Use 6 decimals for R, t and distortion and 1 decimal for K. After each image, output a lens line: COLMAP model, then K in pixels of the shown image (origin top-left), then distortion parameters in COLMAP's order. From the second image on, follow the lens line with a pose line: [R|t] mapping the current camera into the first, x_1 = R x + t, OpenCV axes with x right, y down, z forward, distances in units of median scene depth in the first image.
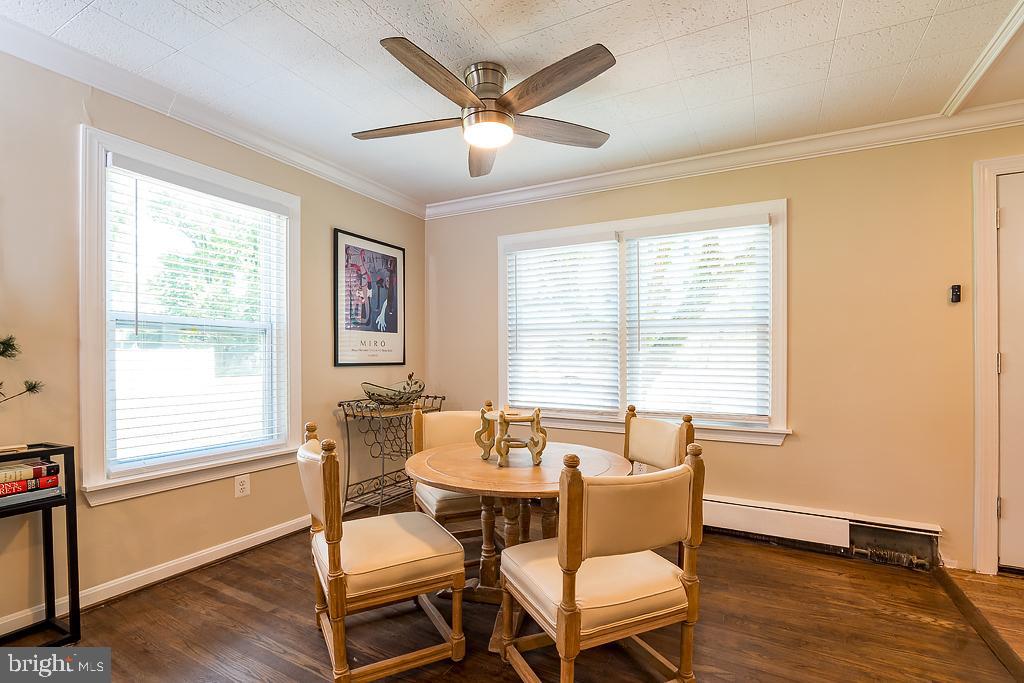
lens RADIAL K [[476.6, 0, 504.7], [0, 476.6, 353.6], [0, 0, 1]] dist [-0.015557, 0.001331]
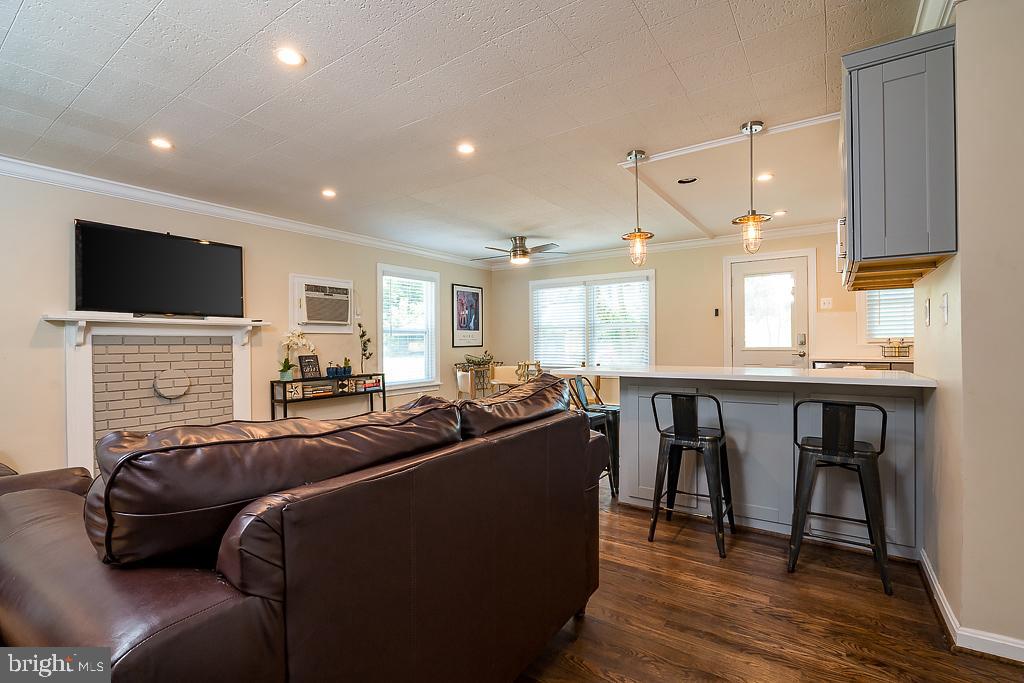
lens RADIAL K [[468.3, 0, 514.3], [0, 468.3, 339.2], [0, 0, 1]] dist [-0.021417, 0.005478]
pose [[0.994868, -0.015635, -0.099969, 0.150844], [0.015852, 0.999873, 0.001378, -0.010506], [0.099935, -0.002956, 0.994990, -1.228203]]
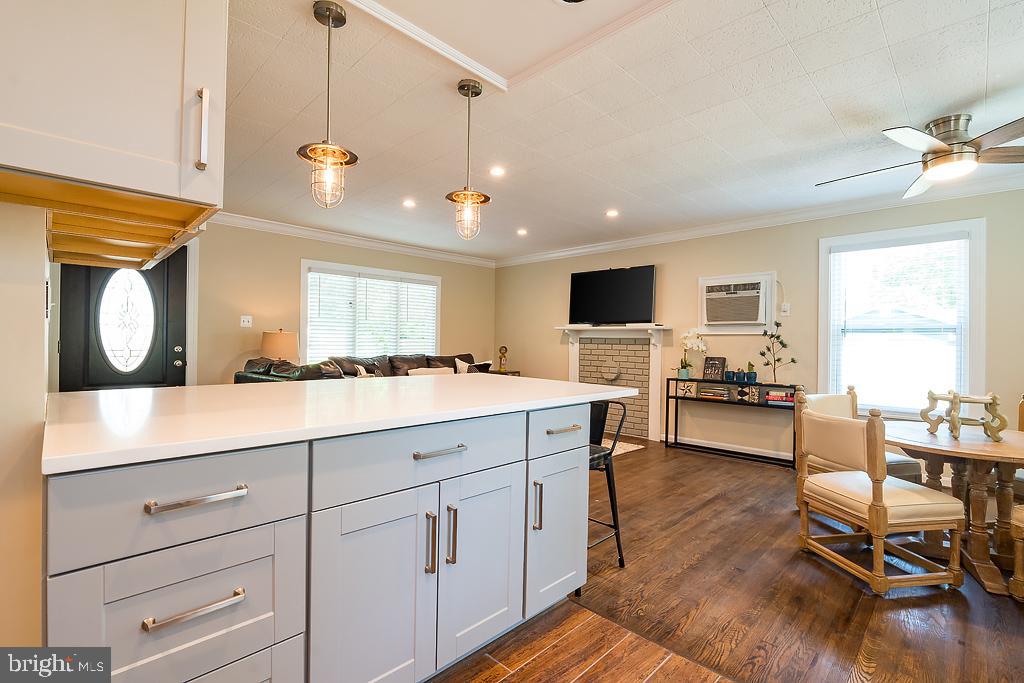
lens RADIAL K [[465.9, 0, 513.8], [0, 465.9, 346.8], [0, 0, 1]] dist [-0.015172, 0.000837]
pose [[-0.279161, -0.001822, -0.960243, 1.063387], [-0.005676, 0.999984, -0.000247, 0.006496], [0.960228, 0.005381, -0.279167, 0.183939]]
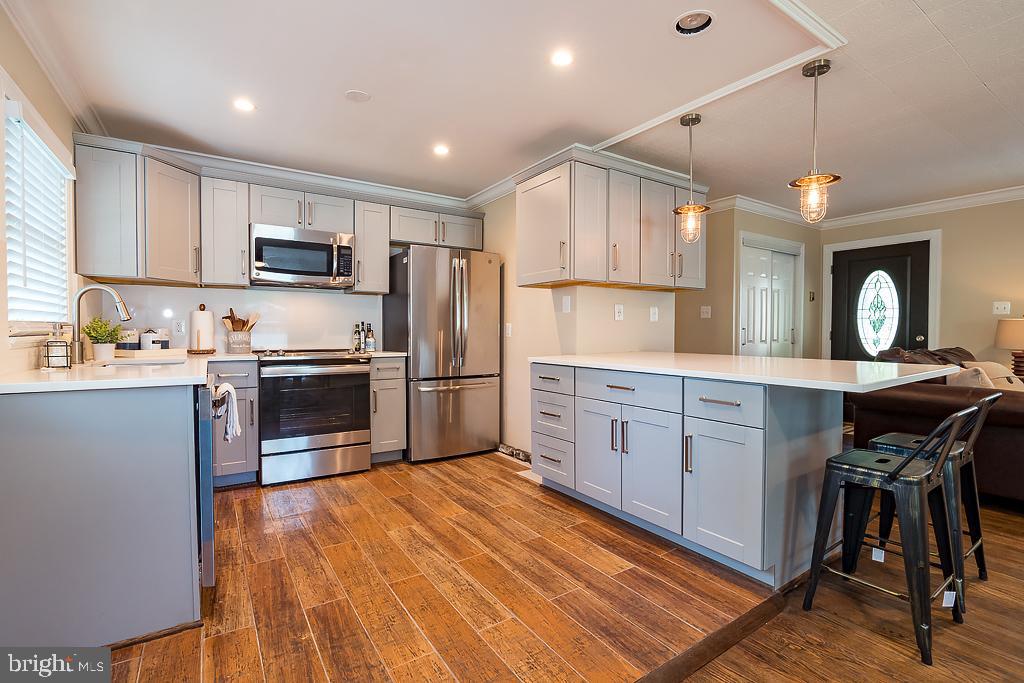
lens RADIAL K [[468.3, 0, 514.3], [0, 468.3, 339.2], [0, 0, 1]] dist [-0.021417, 0.005478]
pose [[-0.883539, -0.013994, 0.468148, 0.406670], [-0.009907, 0.999888, 0.011192, 0.018519], [-0.468252, 0.005250, -0.883579, 0.823797]]
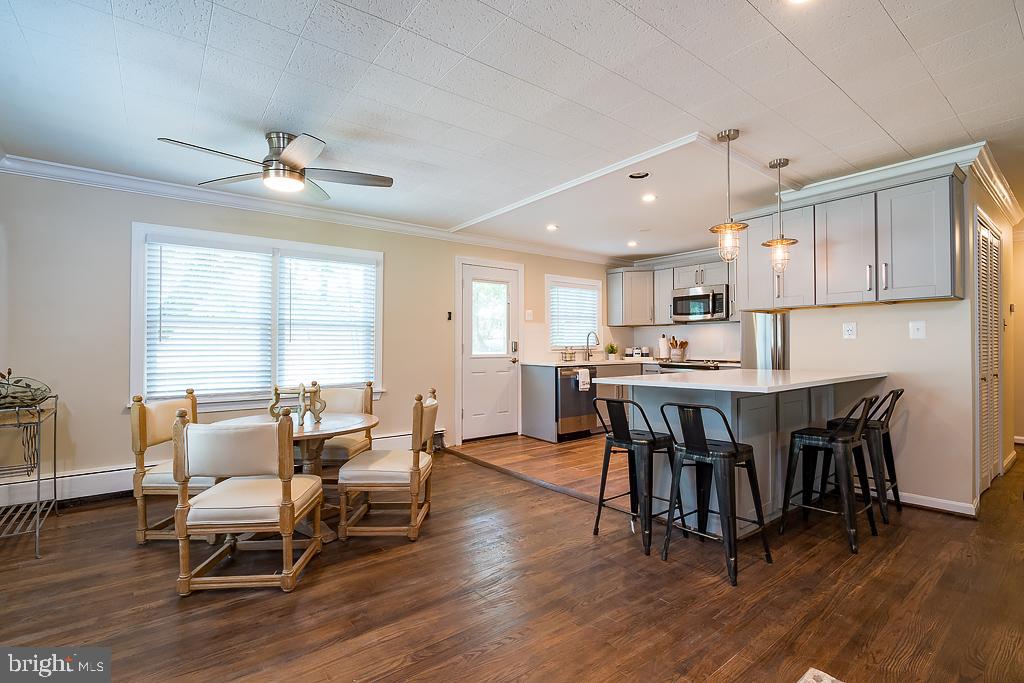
lens RADIAL K [[468.3, 0, 514.3], [0, 468.3, 339.2], [0, 0, 1]] dist [-0.021417, 0.005478]
pose [[0.401294, 0.006209, 0.915928, -0.723312], [-0.003618, 0.999980, -0.005194, -0.011234], [-0.915942, -0.001229, 0.401308, -0.092584]]
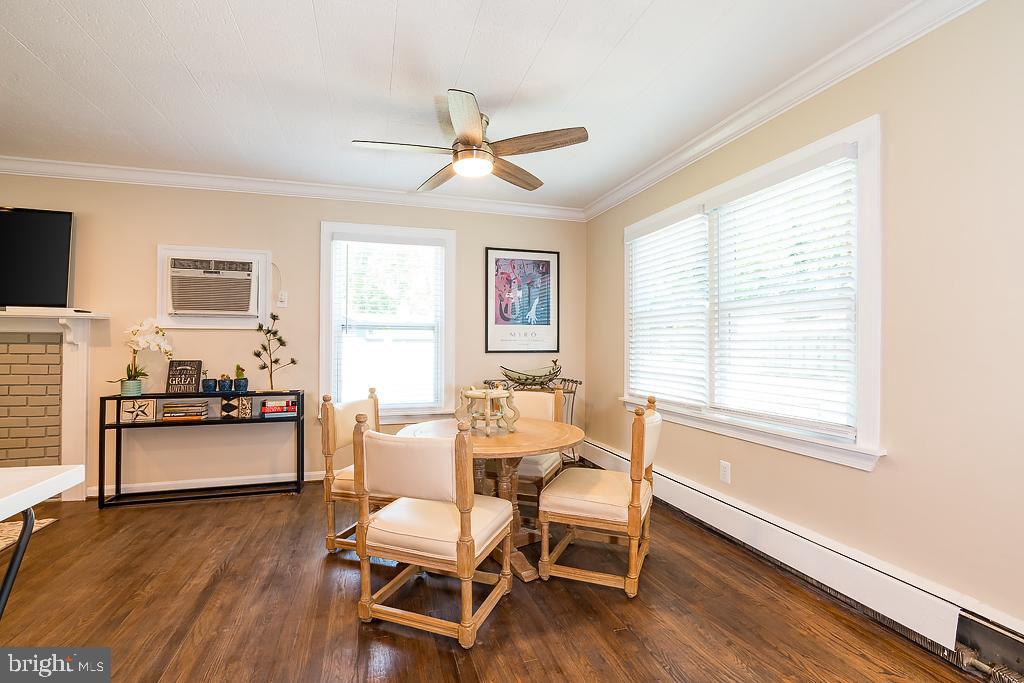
lens RADIAL K [[468.3, 0, 514.3], [0, 468.3, 339.2], [0, 0, 1]] dist [-0.021417, 0.005478]
pose [[0.717220, -0.012148, -0.696741, 0.670359], [0.007072, 0.999923, -0.010154, 0.003077], [0.696811, 0.002355, 0.717251, 0.148514]]
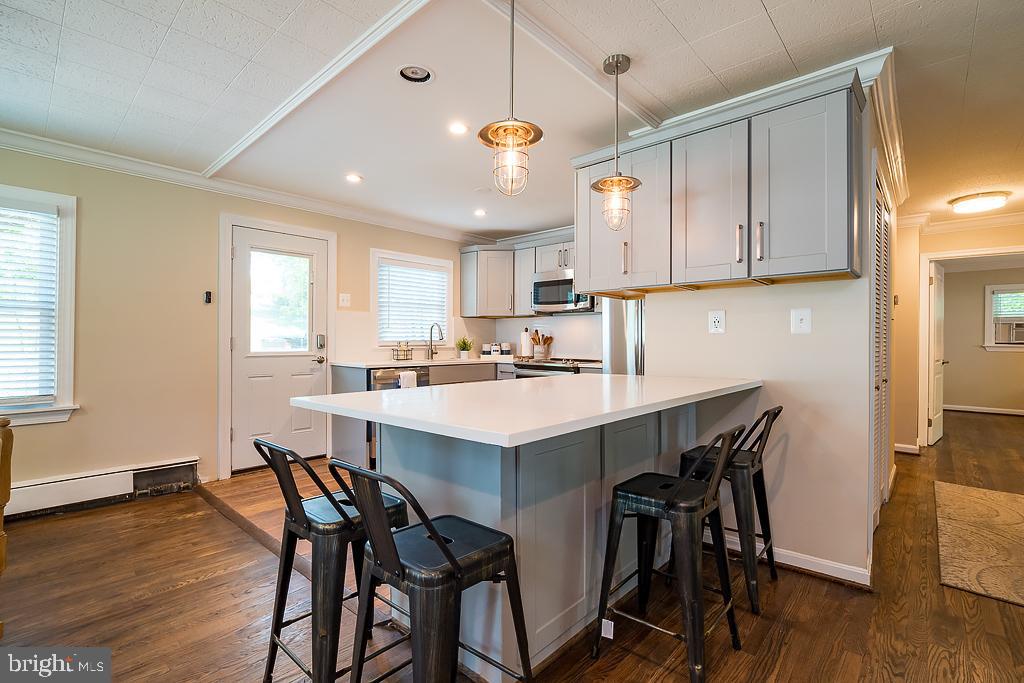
lens RADIAL K [[468.3, 0, 514.3], [0, 468.3, 339.2], [0, 0, 1]] dist [-0.021417, 0.005478]
pose [[0.236272, -0.001392, 0.971686, -0.204197], [-0.011080, 0.999930, 0.004126, -0.009953], [-0.971624, -0.011741, 0.236240, -0.246946]]
